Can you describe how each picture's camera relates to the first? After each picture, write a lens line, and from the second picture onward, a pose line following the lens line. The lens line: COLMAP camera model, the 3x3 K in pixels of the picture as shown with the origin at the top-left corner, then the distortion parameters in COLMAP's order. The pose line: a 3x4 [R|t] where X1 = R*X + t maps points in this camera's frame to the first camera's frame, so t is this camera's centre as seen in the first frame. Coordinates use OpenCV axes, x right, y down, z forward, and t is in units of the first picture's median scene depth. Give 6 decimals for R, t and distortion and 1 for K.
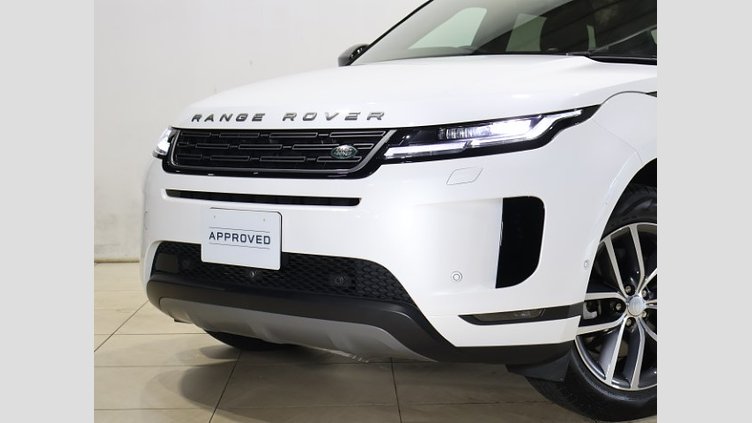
lens RADIAL K [[1242.2, 0, 369.9], [0, 1242.2, 207.9], [0, 0, 1]] dist [0.148679, 0.000000]
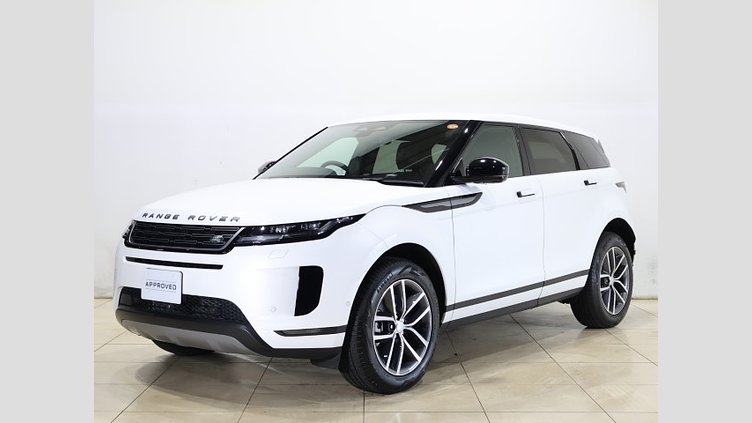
lens RADIAL K [[1065.9, 0, 381.1], [0, 1065.9, 205.2], [0, 0, 1]] dist [0.009636, 0.000000]
pose [[0.999865, 0.015154, -0.006375, 0.215664], [-0.015435, 0.998794, -0.046607, -0.024347], [0.005661, 0.046699, 0.998893, -0.518221]]
